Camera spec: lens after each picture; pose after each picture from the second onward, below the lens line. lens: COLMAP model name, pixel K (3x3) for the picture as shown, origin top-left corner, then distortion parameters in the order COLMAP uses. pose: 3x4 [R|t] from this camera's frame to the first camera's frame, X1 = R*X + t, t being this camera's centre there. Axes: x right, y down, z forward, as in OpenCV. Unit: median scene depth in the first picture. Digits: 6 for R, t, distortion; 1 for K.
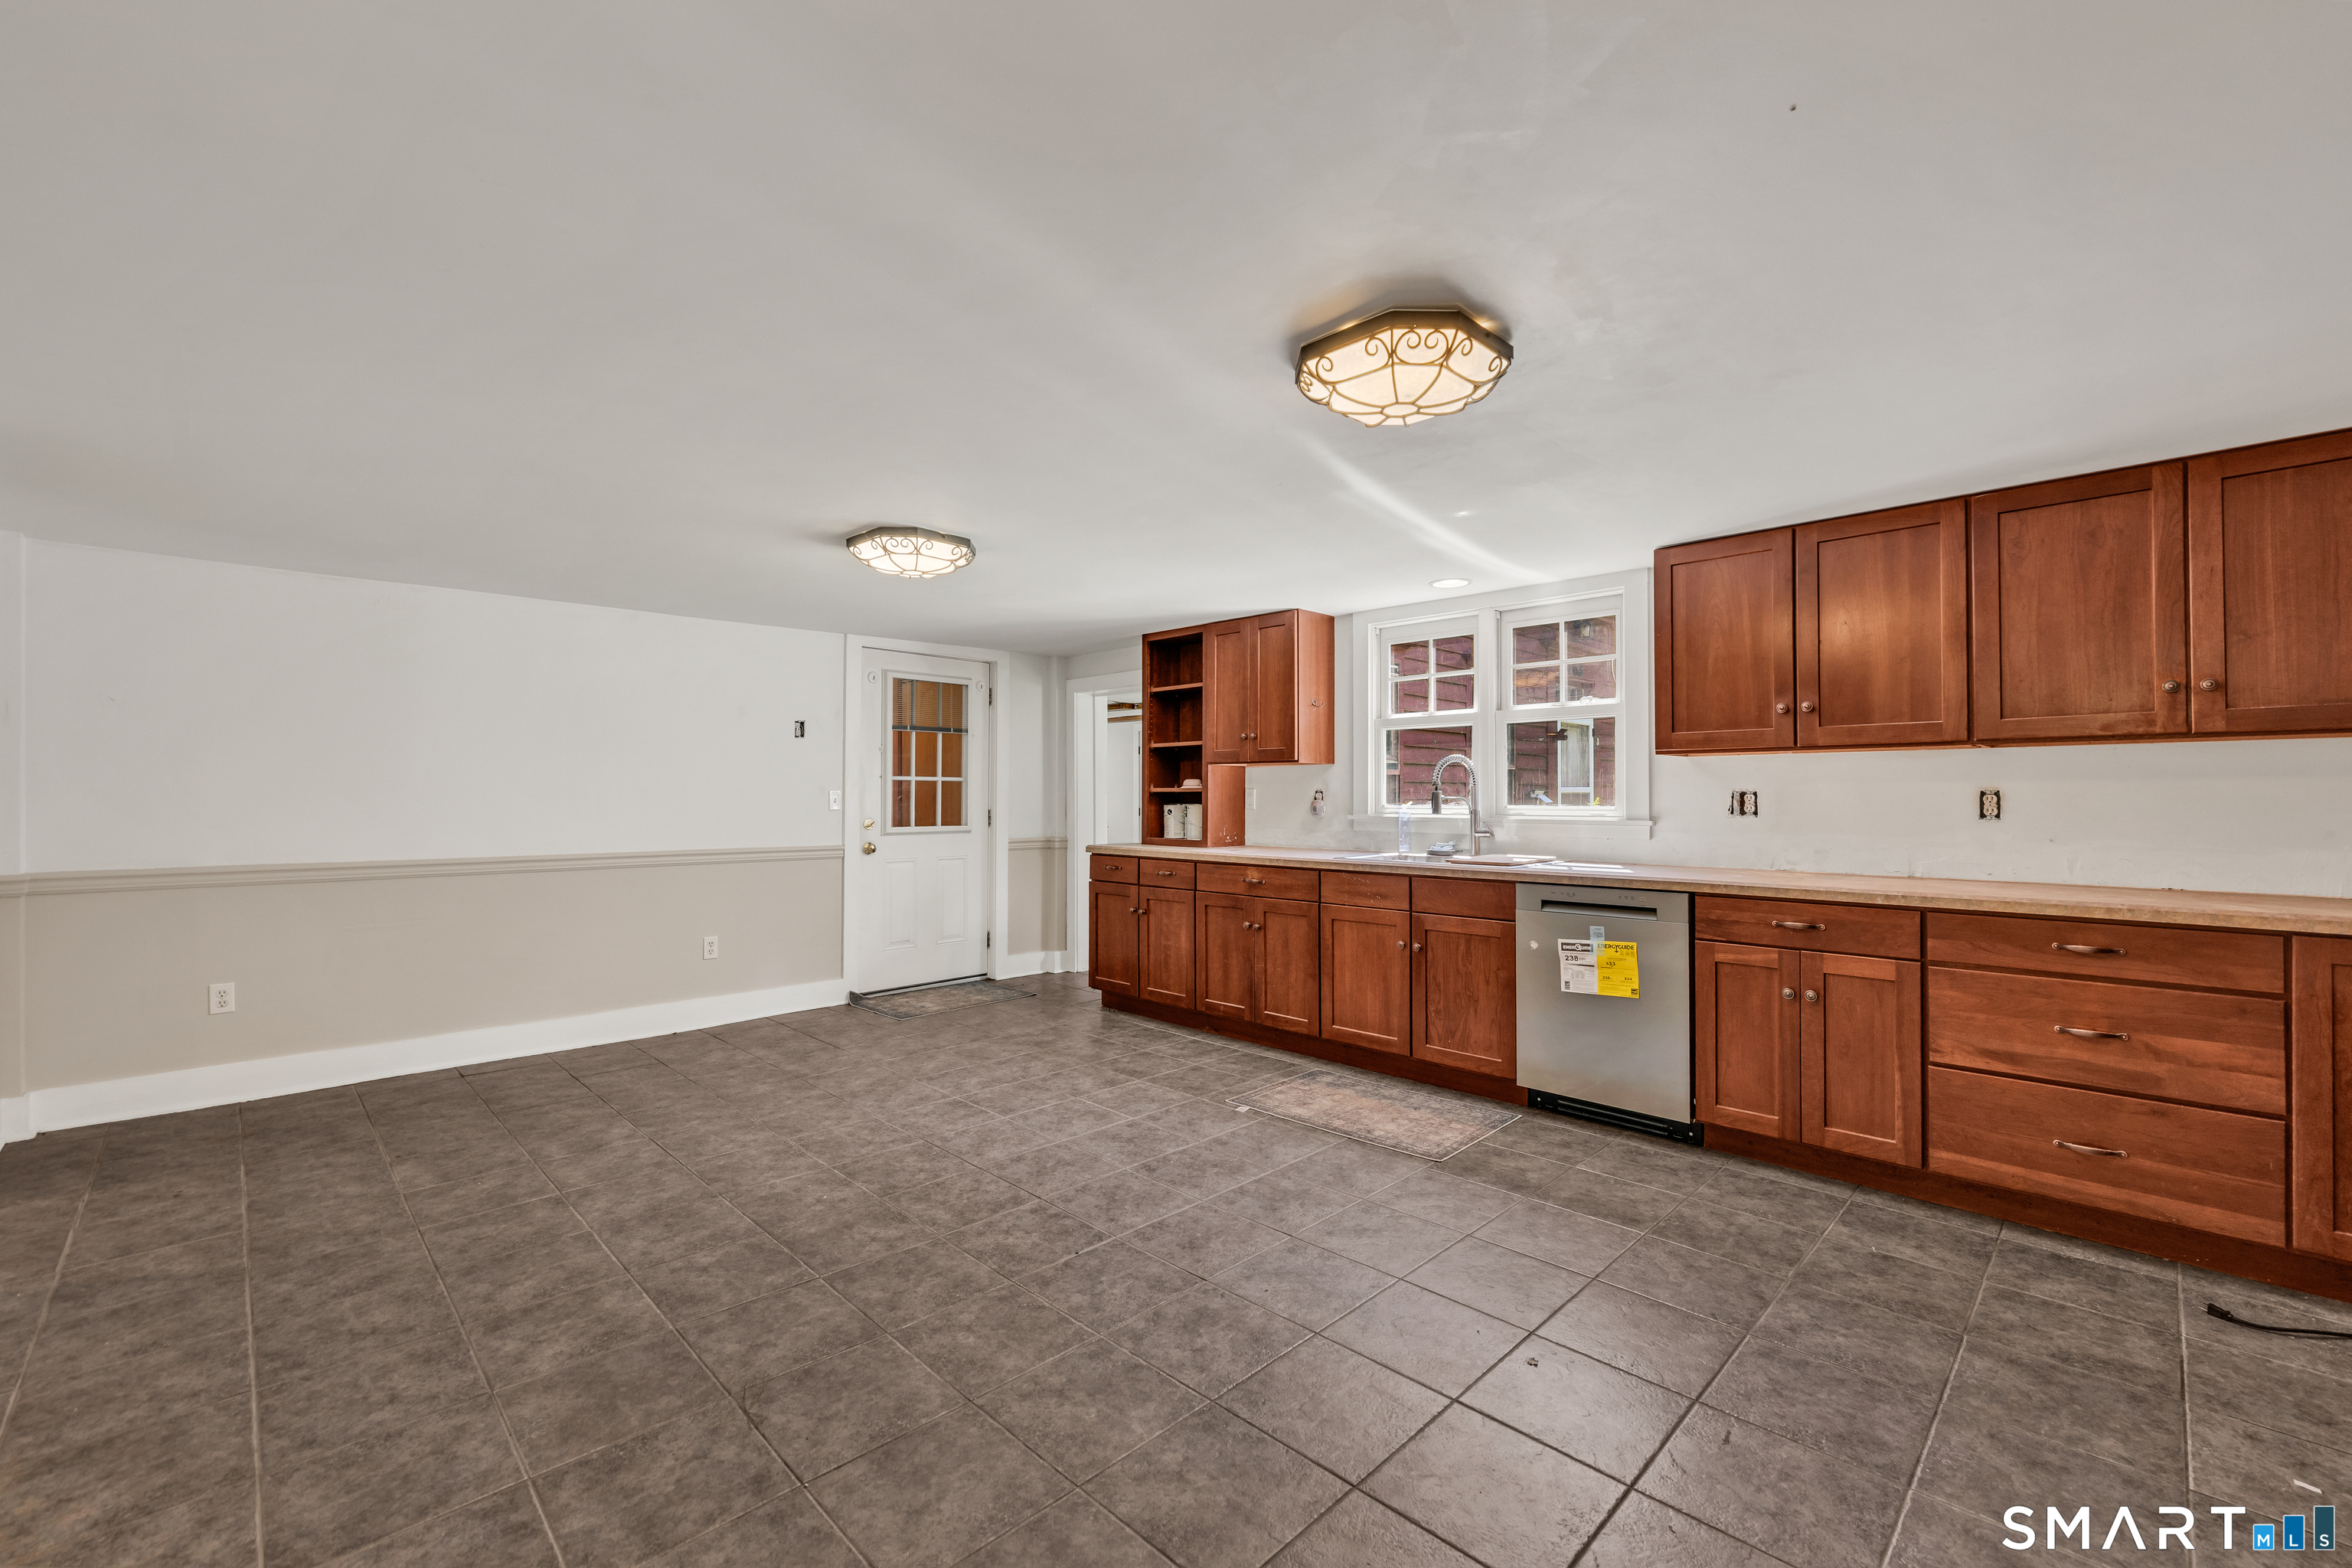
lens RADIAL K [[968.1, 0, 1165.5], [0, 968.1, 792.3], [0, 0, 1]] dist [-0.001527, -0.000091]
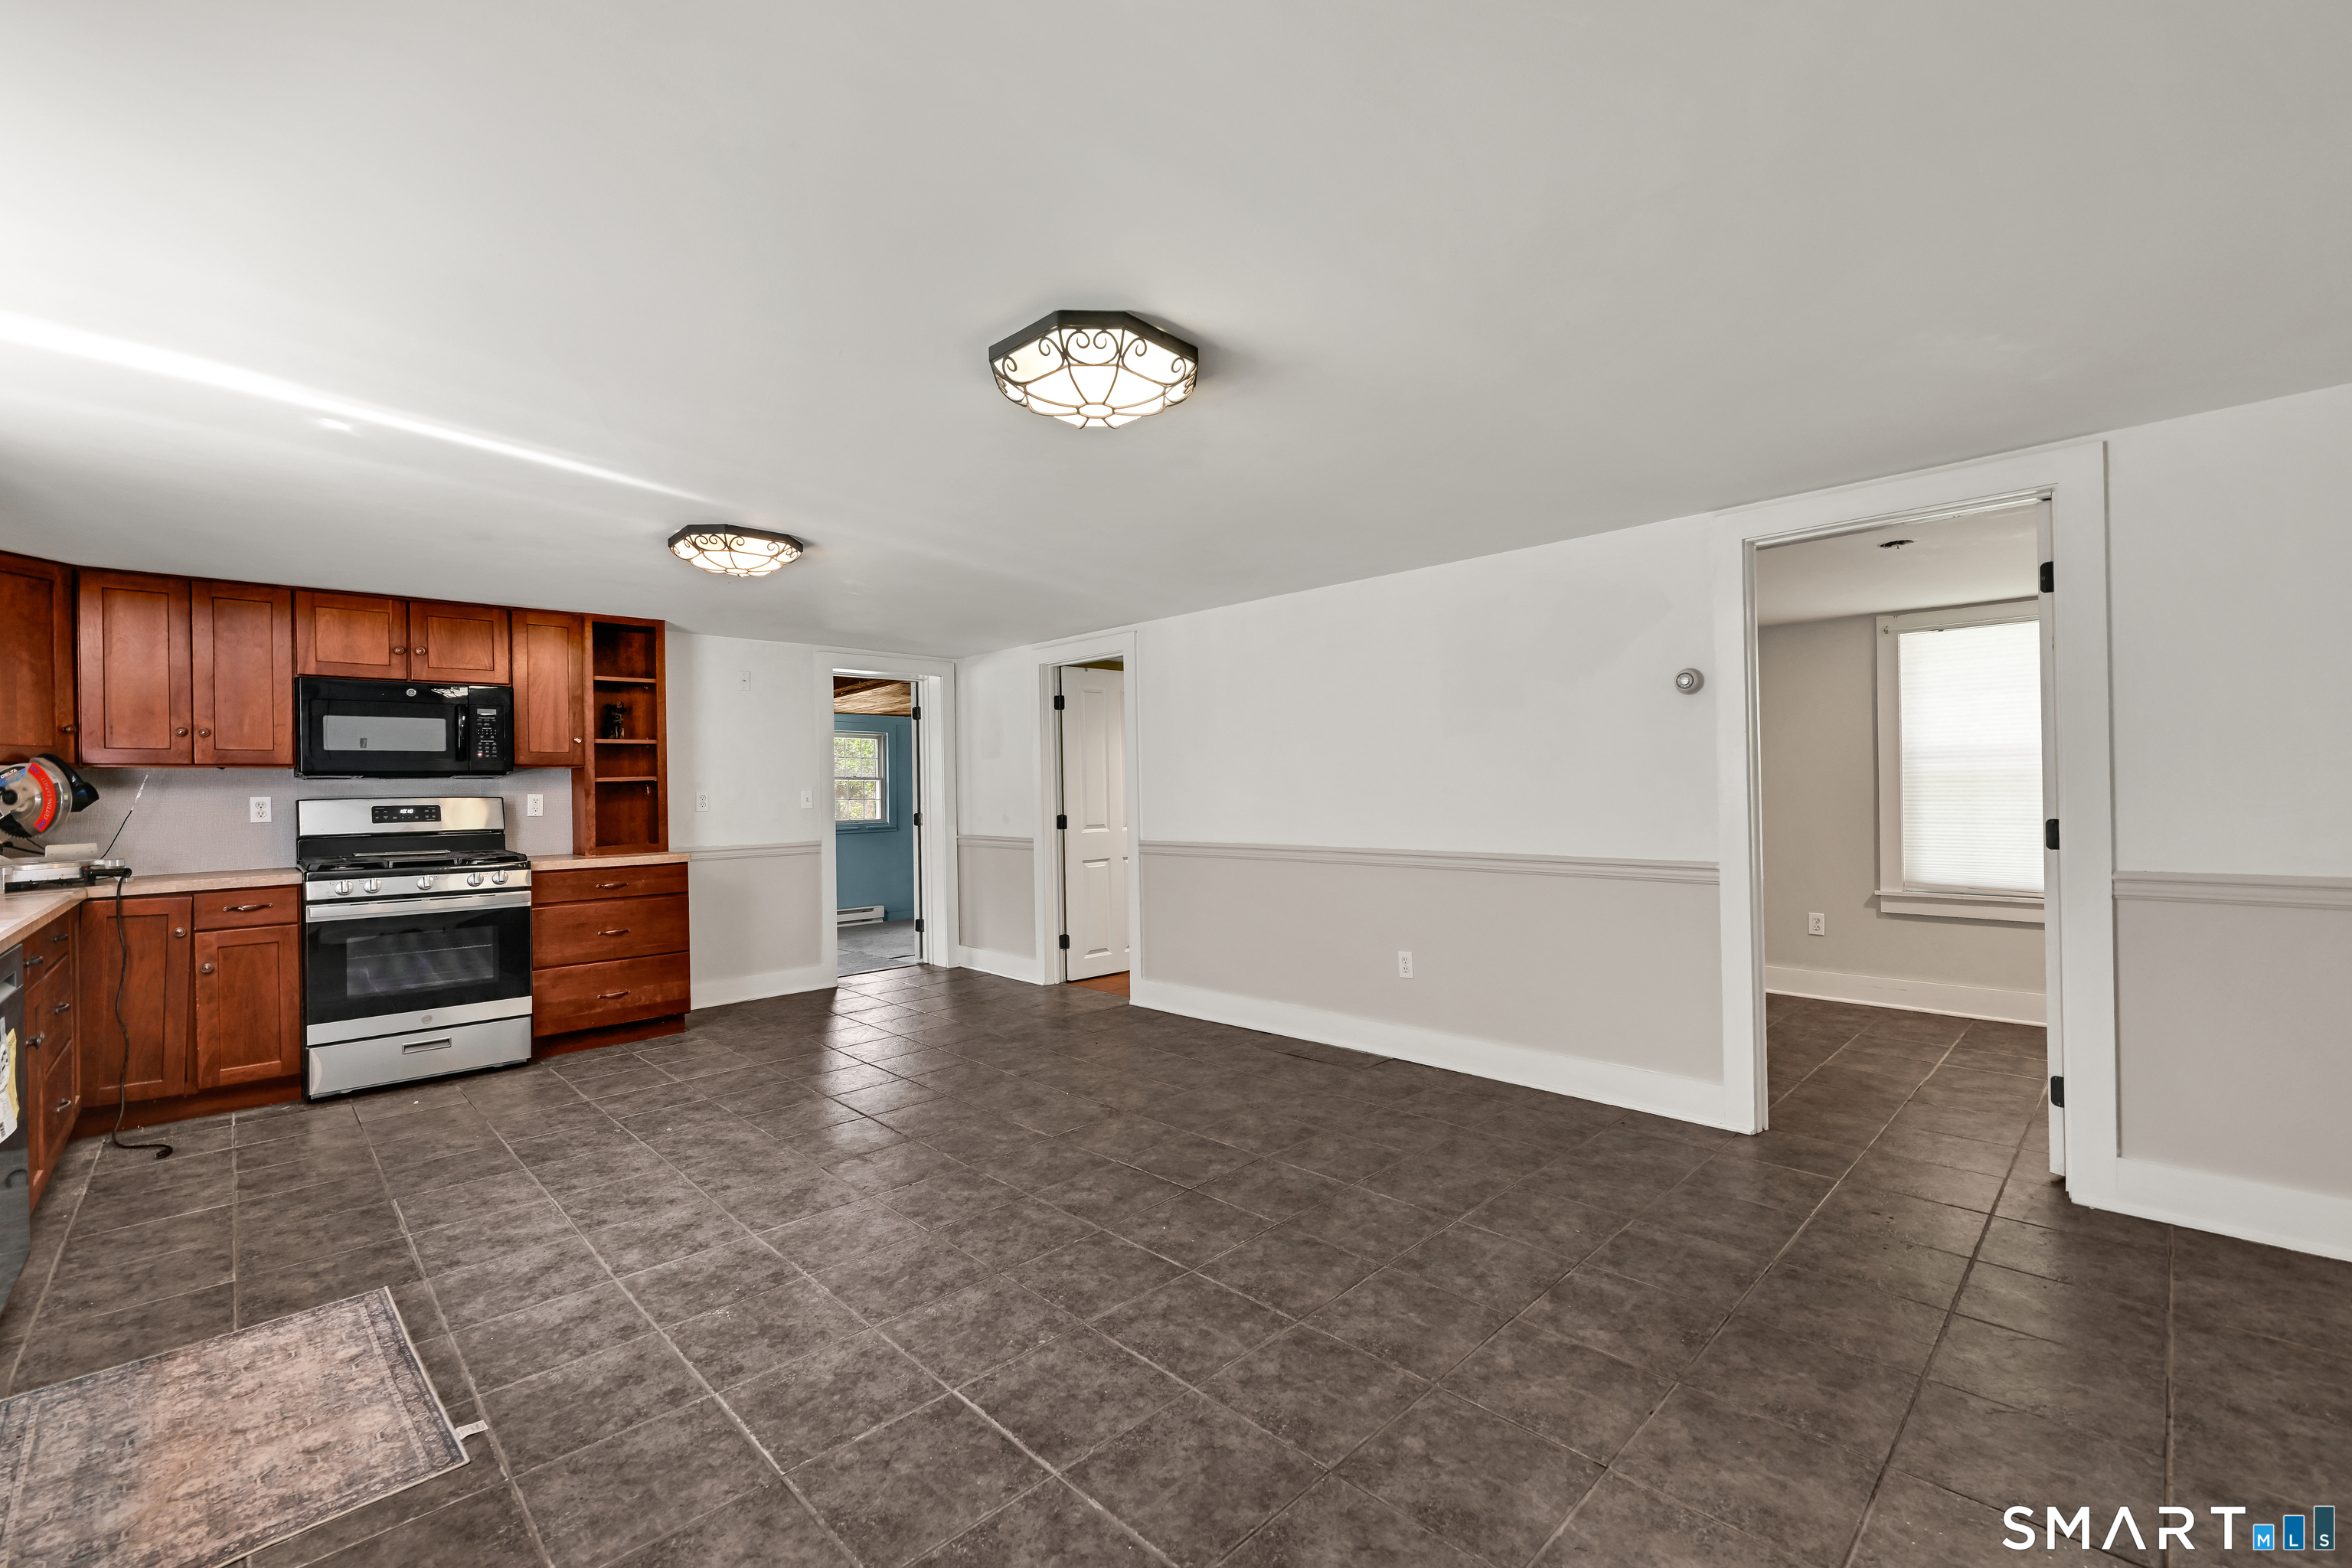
lens RADIAL K [[975.2, 0, 1166.6], [0, 975.2, 789.4], [0, 0, 1]] dist [-0.001162, 0.000115]
pose [[-0.999812, 0.019115, 0.003375, -0.305125], [0.019099, 0.999806, -0.004748, 0.007627], [-0.003465, -0.004683, -0.999983, 1.605896]]
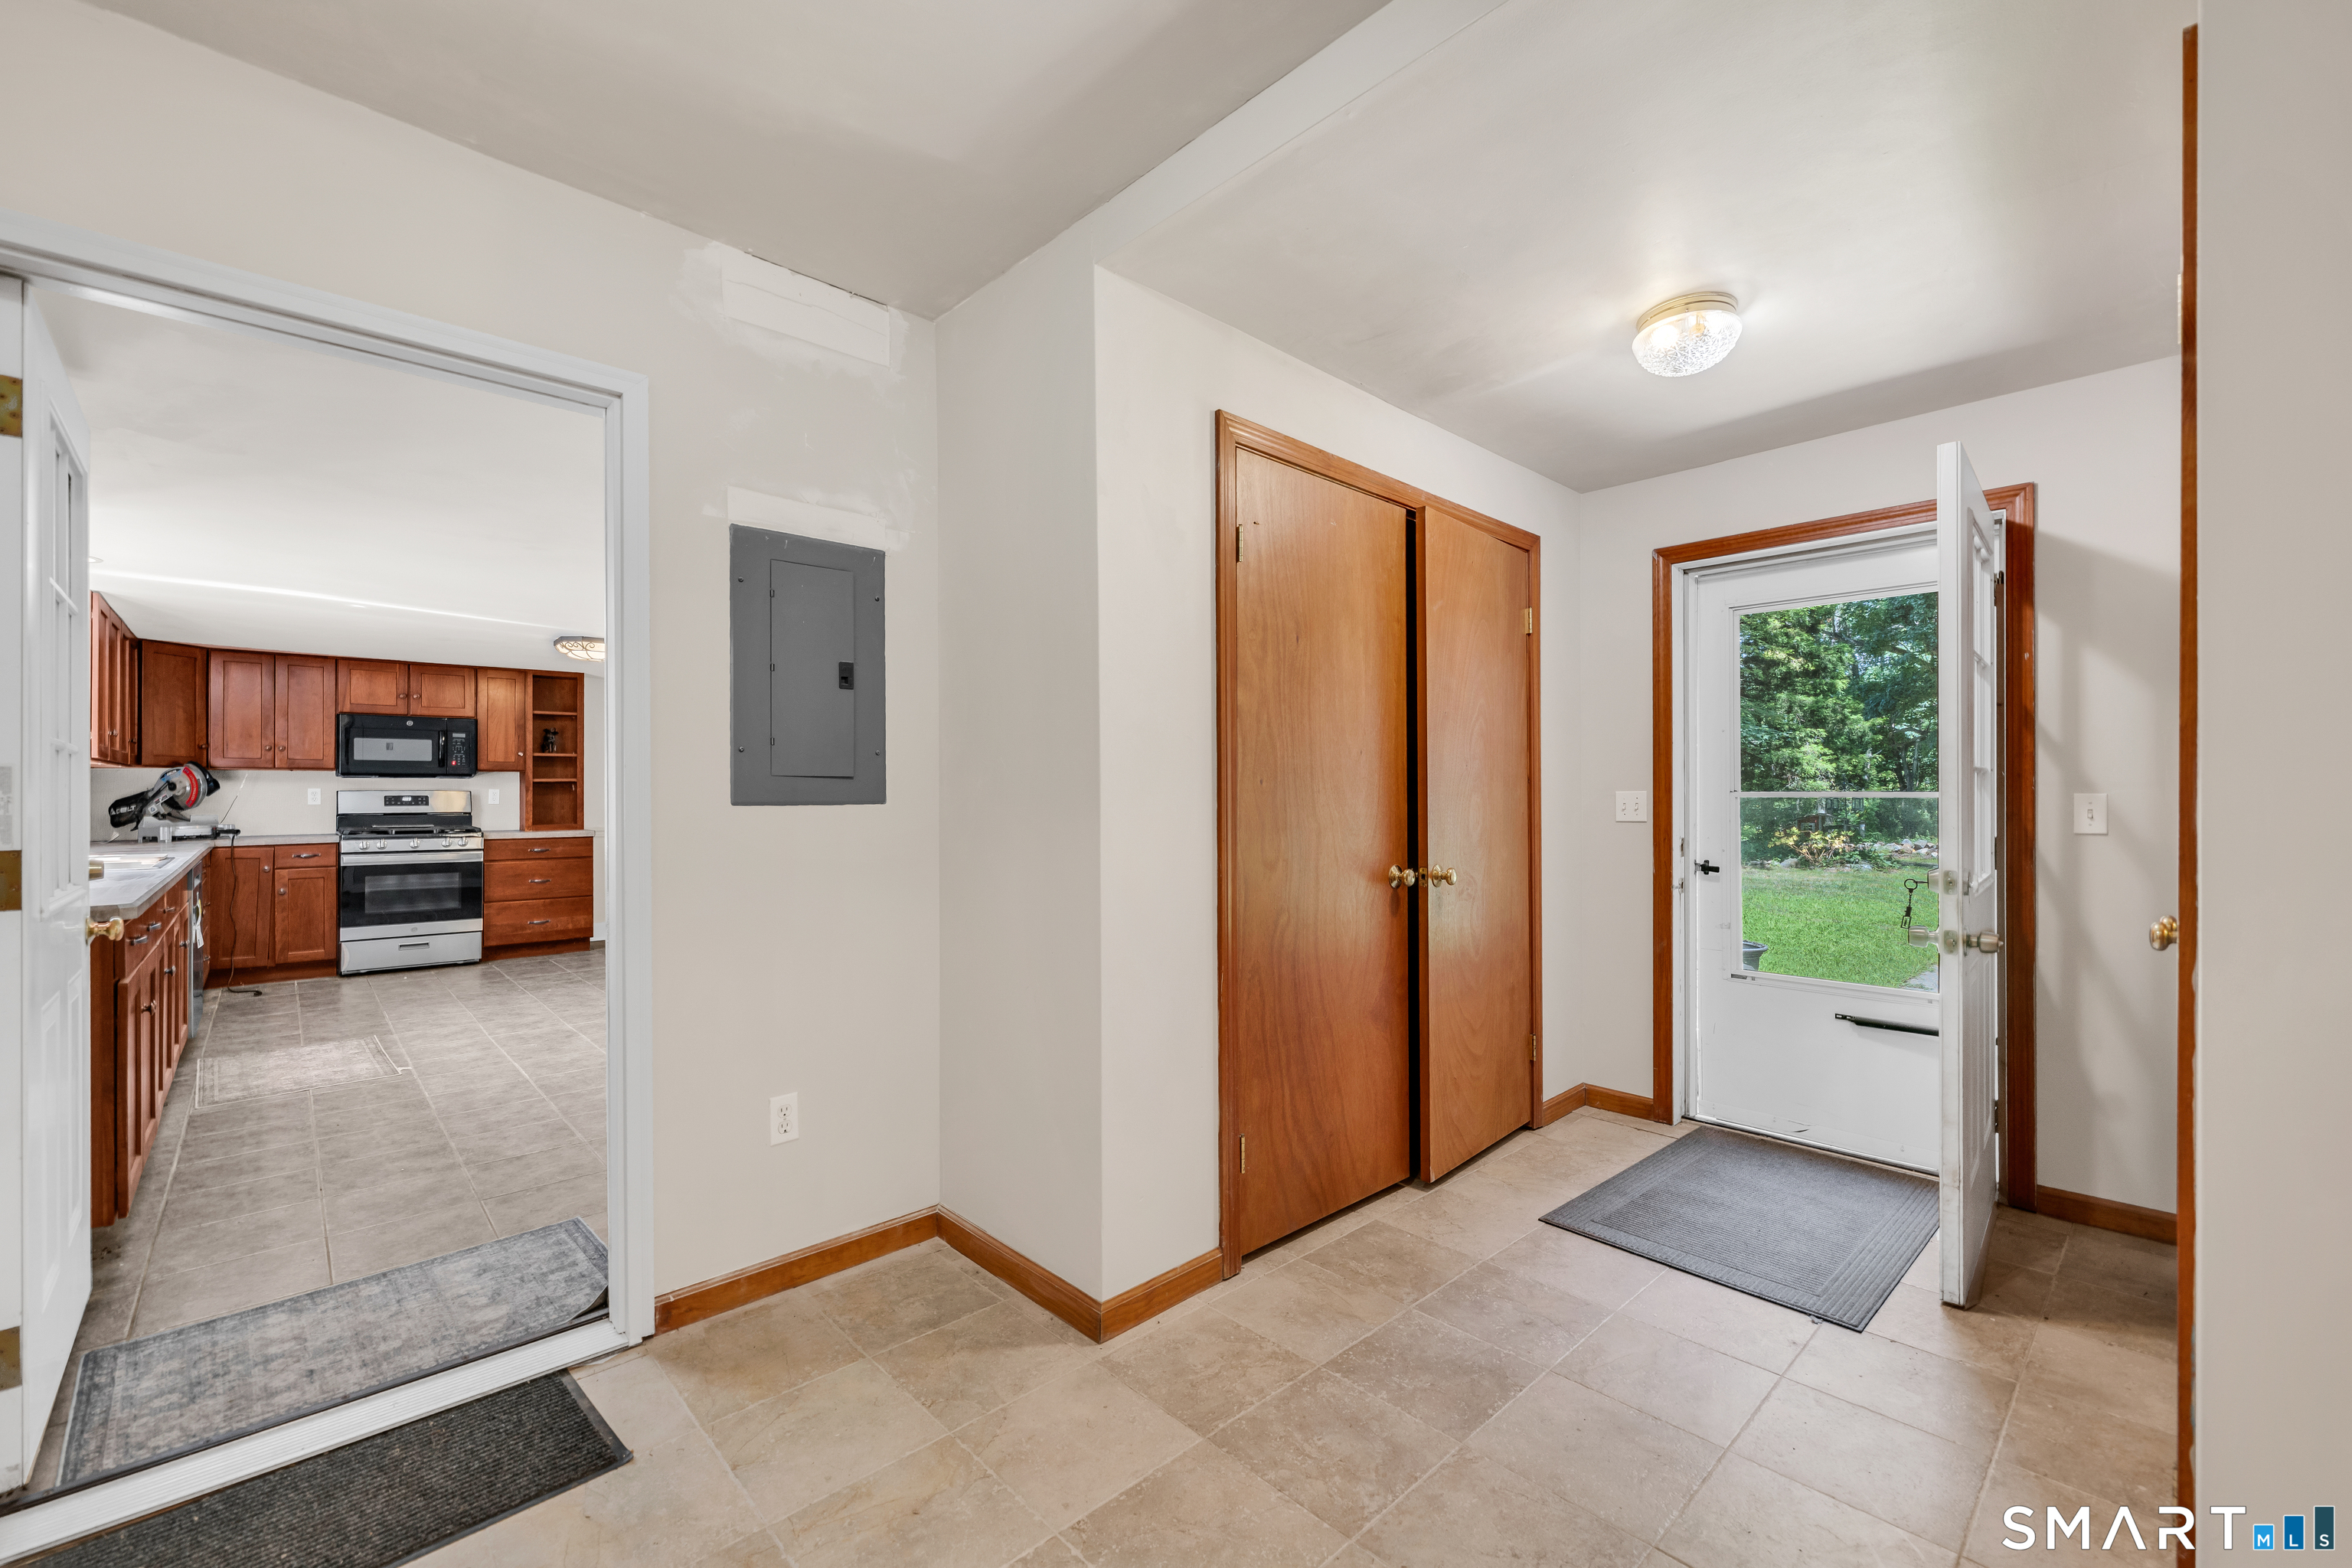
lens RADIAL K [[968.1, 0, 1165.5], [0, 968.1, 792.3], [0, 0, 1]] dist [-0.001527, -0.000091]
pose [[-0.999667, 0.002200, 0.025714, -0.905067], [0.002079, 0.999987, -0.004717, 0.010221], [-0.025724, -0.004662, -0.999658, 2.265319]]
